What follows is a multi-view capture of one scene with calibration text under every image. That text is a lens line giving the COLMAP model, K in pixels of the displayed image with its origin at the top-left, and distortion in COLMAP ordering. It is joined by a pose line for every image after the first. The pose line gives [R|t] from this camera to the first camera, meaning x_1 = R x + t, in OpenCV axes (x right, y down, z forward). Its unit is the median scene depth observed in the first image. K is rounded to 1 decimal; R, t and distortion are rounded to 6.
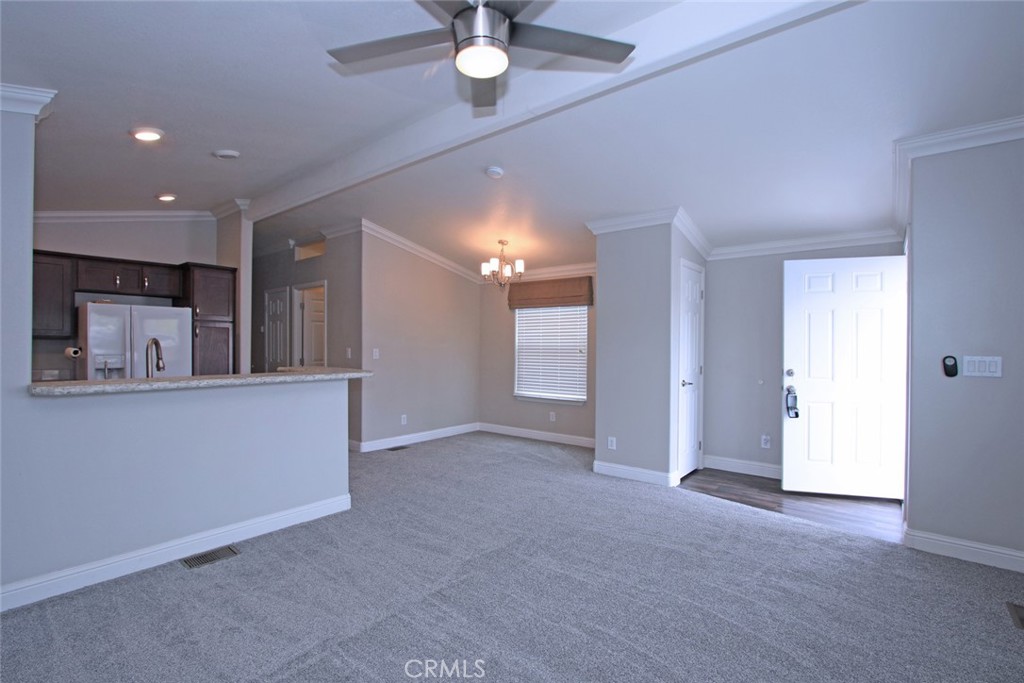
lens RADIAL K [[472.8, 0, 516.2], [0, 472.8, 350.2], [0, 0, 1]] dist [-0.021041, 0.000923]
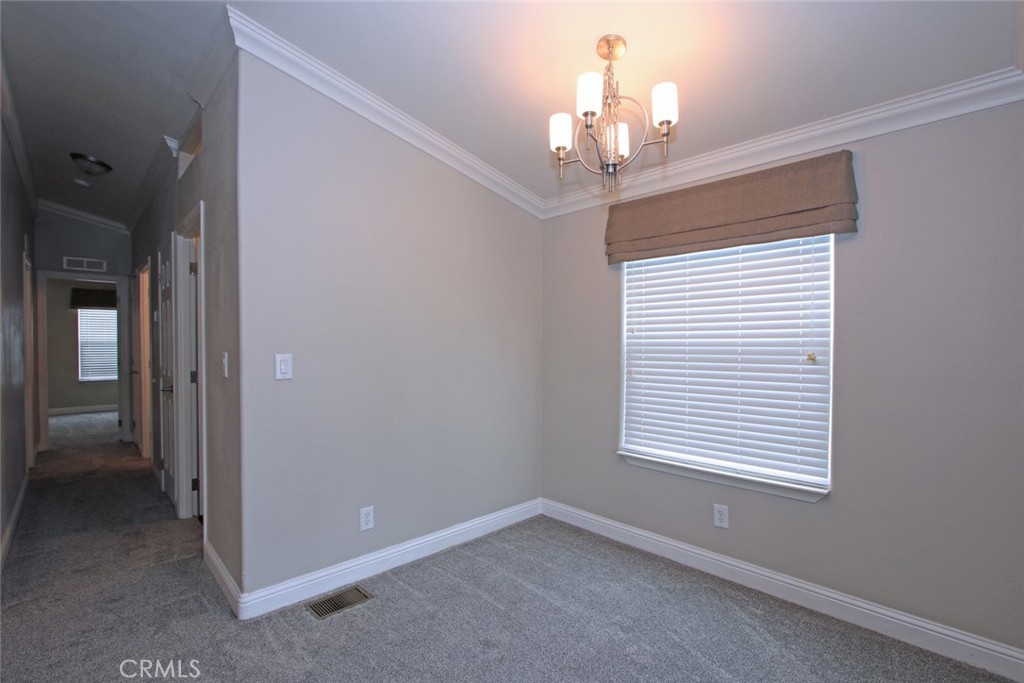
lens RADIAL K [[472.8, 0, 516.2], [0, 472.8, 350.2], [0, 0, 1]] dist [-0.021041, 0.000923]
pose [[0.991200, -0.003124, -0.132339, -0.044959], [0.003777, 0.999982, 0.004686, -0.006479], [0.132322, -0.005144, 0.991193, 0.570991]]
